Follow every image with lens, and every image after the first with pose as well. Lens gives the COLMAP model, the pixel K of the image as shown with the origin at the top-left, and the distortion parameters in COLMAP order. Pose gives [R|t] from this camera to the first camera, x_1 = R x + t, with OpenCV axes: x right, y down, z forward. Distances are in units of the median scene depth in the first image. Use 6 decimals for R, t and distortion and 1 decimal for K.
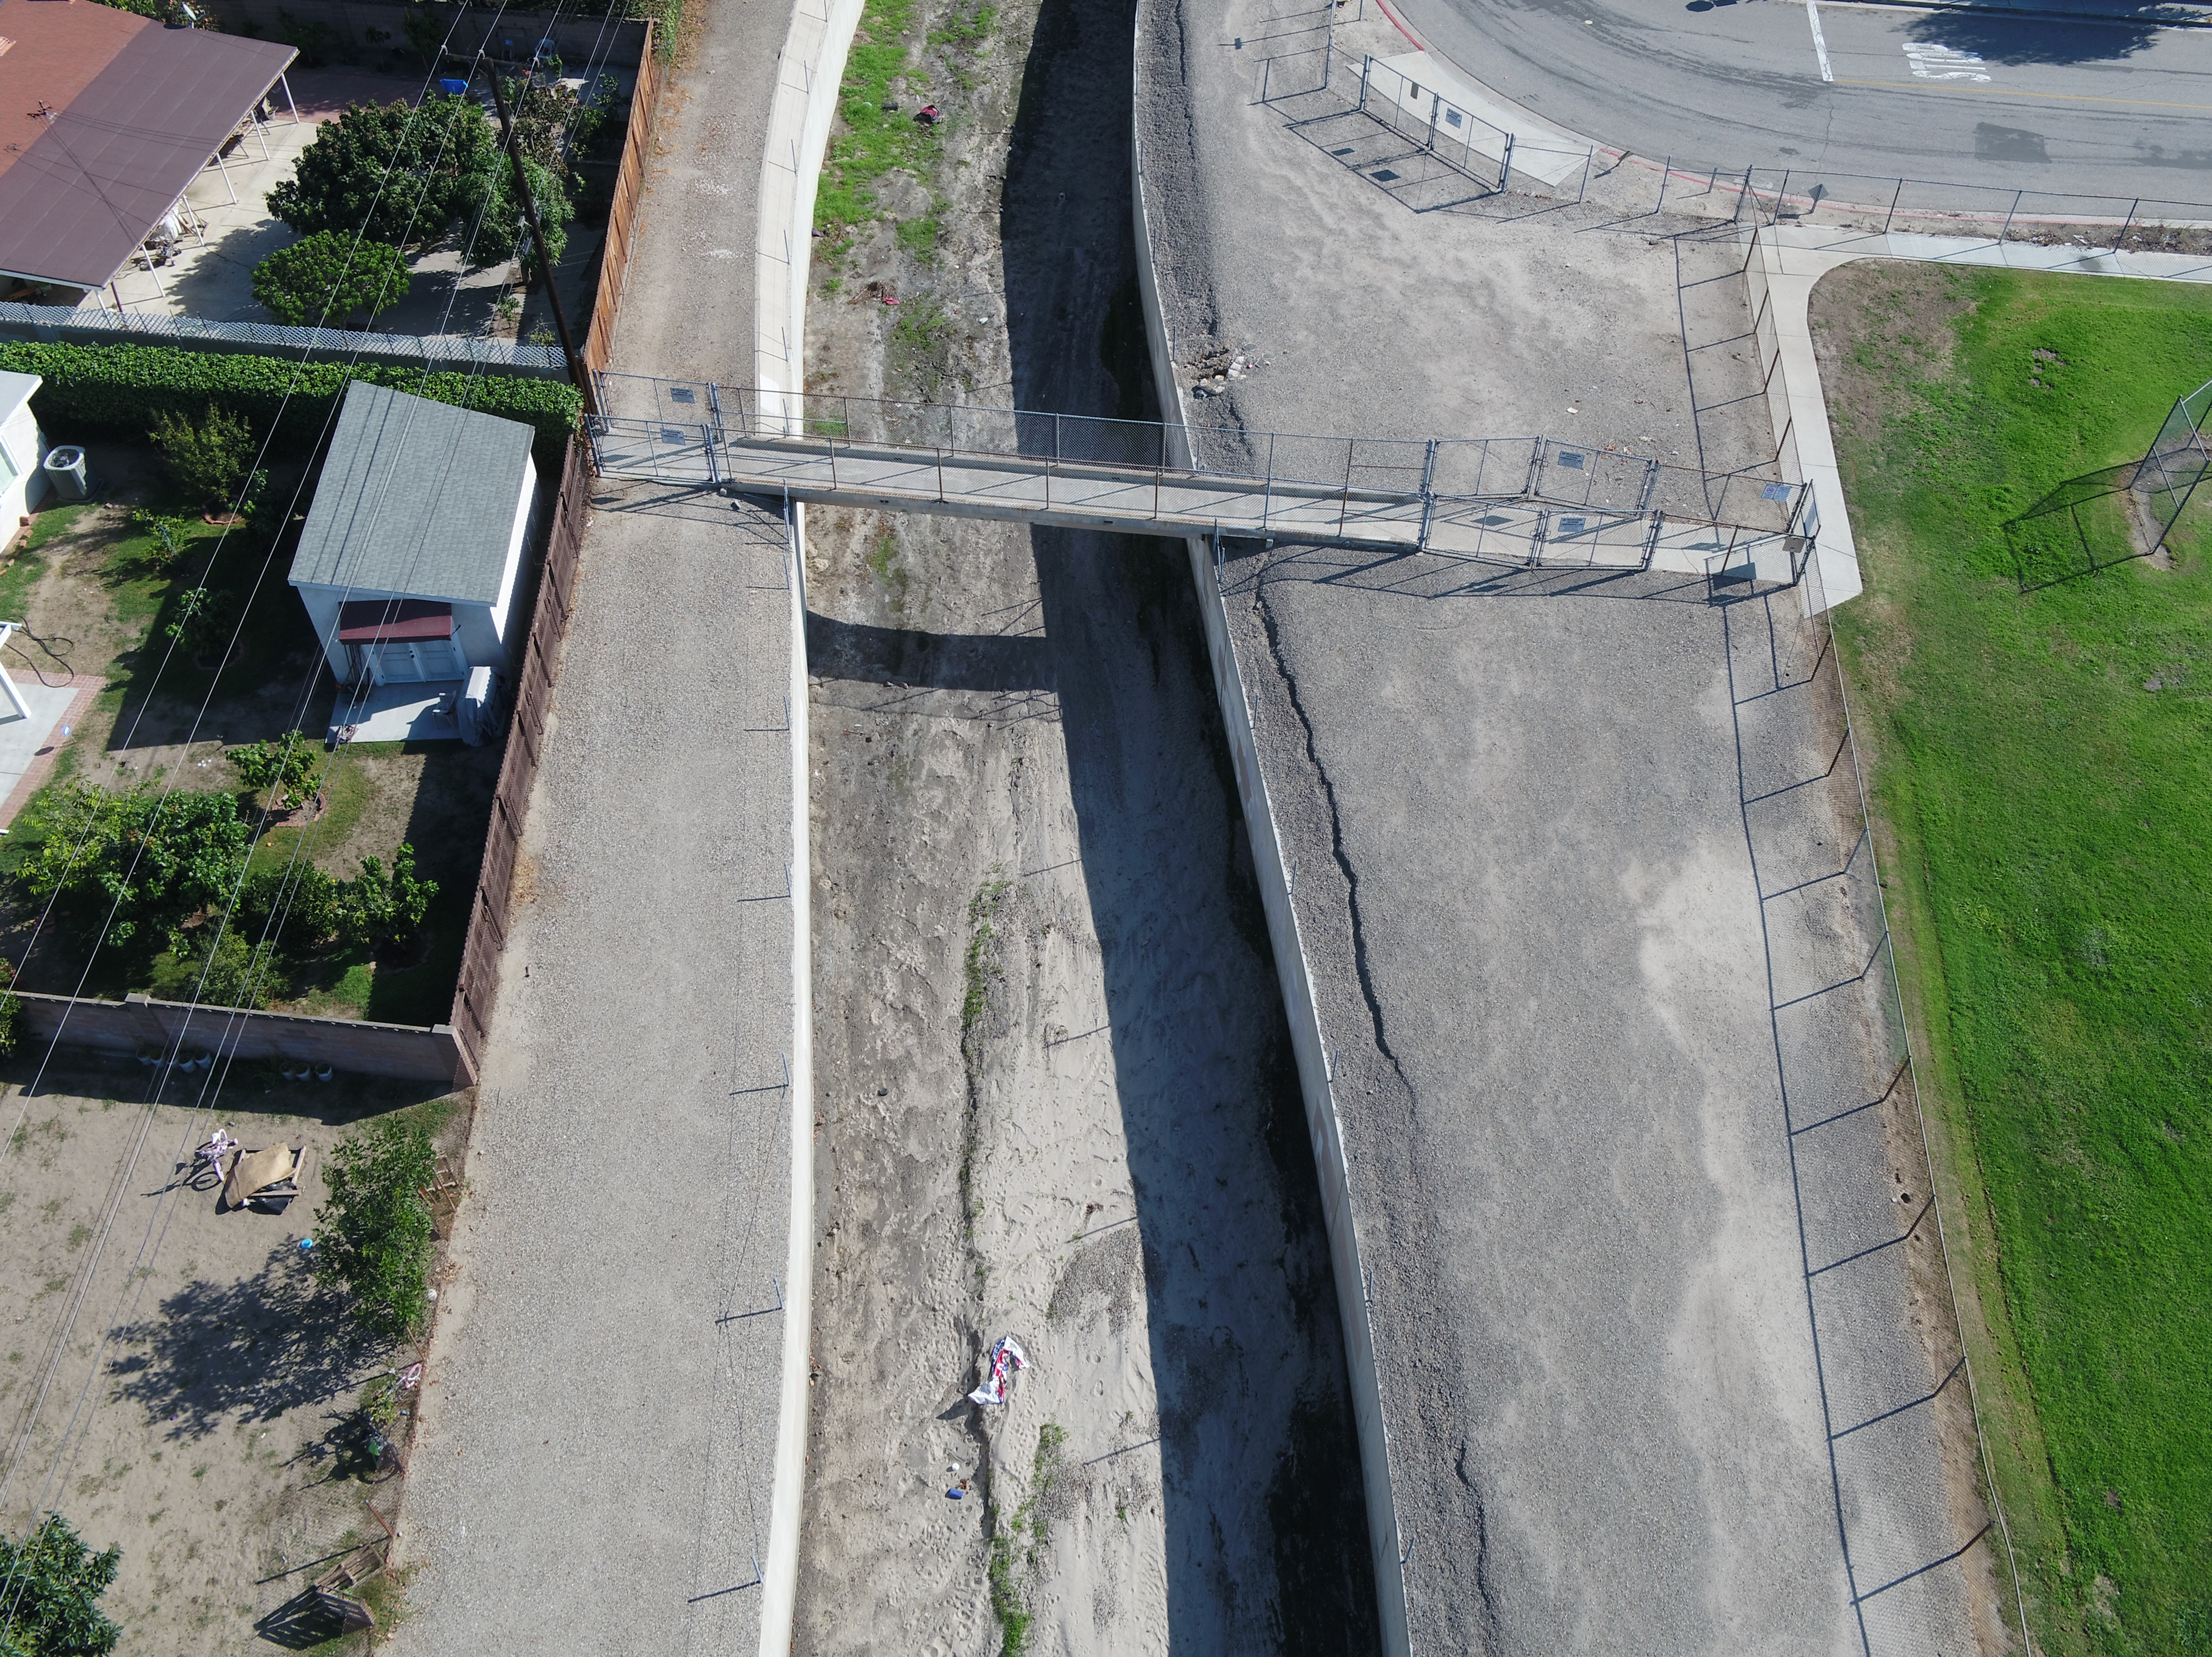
lens RADIAL K [[1930.5, 0, 1105.0], [0, 1930.5, 833.9], [0, 0, 1]] dist [0.004394, -0.011300]
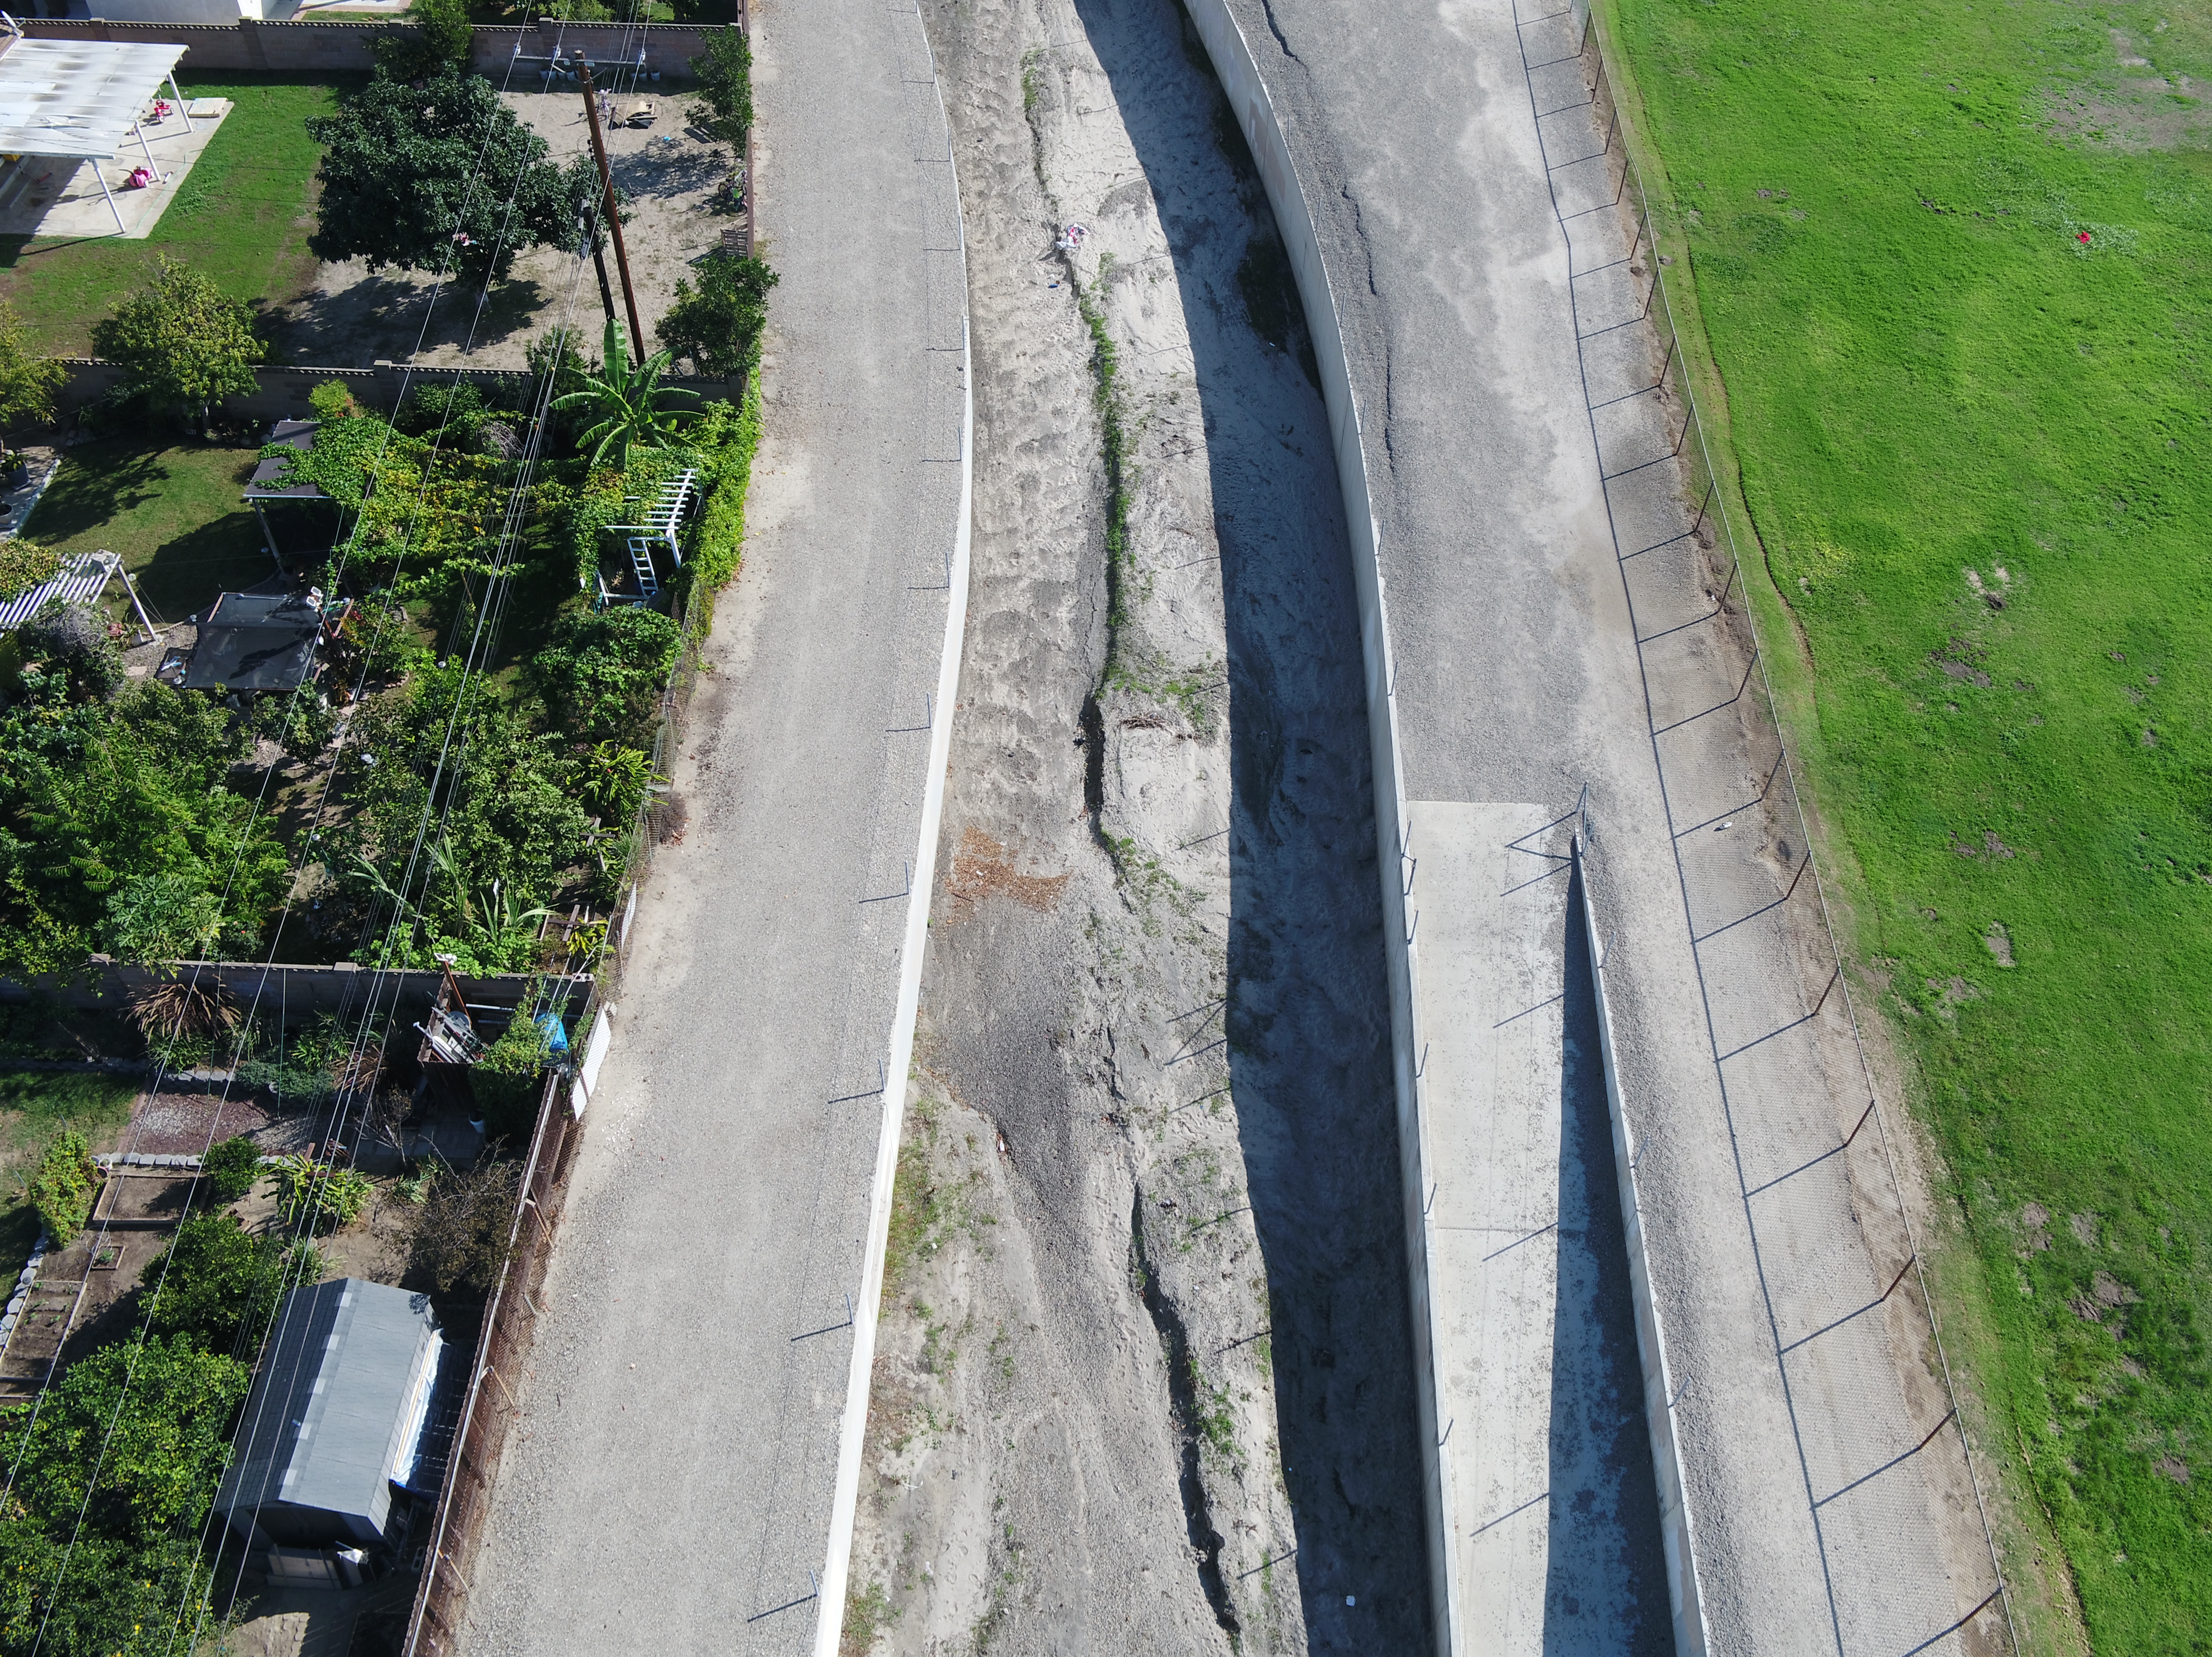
lens RADIAL K [[1930.5, 0, 1105.8], [0, 1930.5, 826.4], [0, 0, 1]] dist [0.004394, -0.011300]
pose [[0.996763, -0.059291, 0.054298, -0.149871], [0.059101, 0.998239, 0.005100, 0.797089], [-0.054505, -0.001874, 0.998512, -0.691494]]
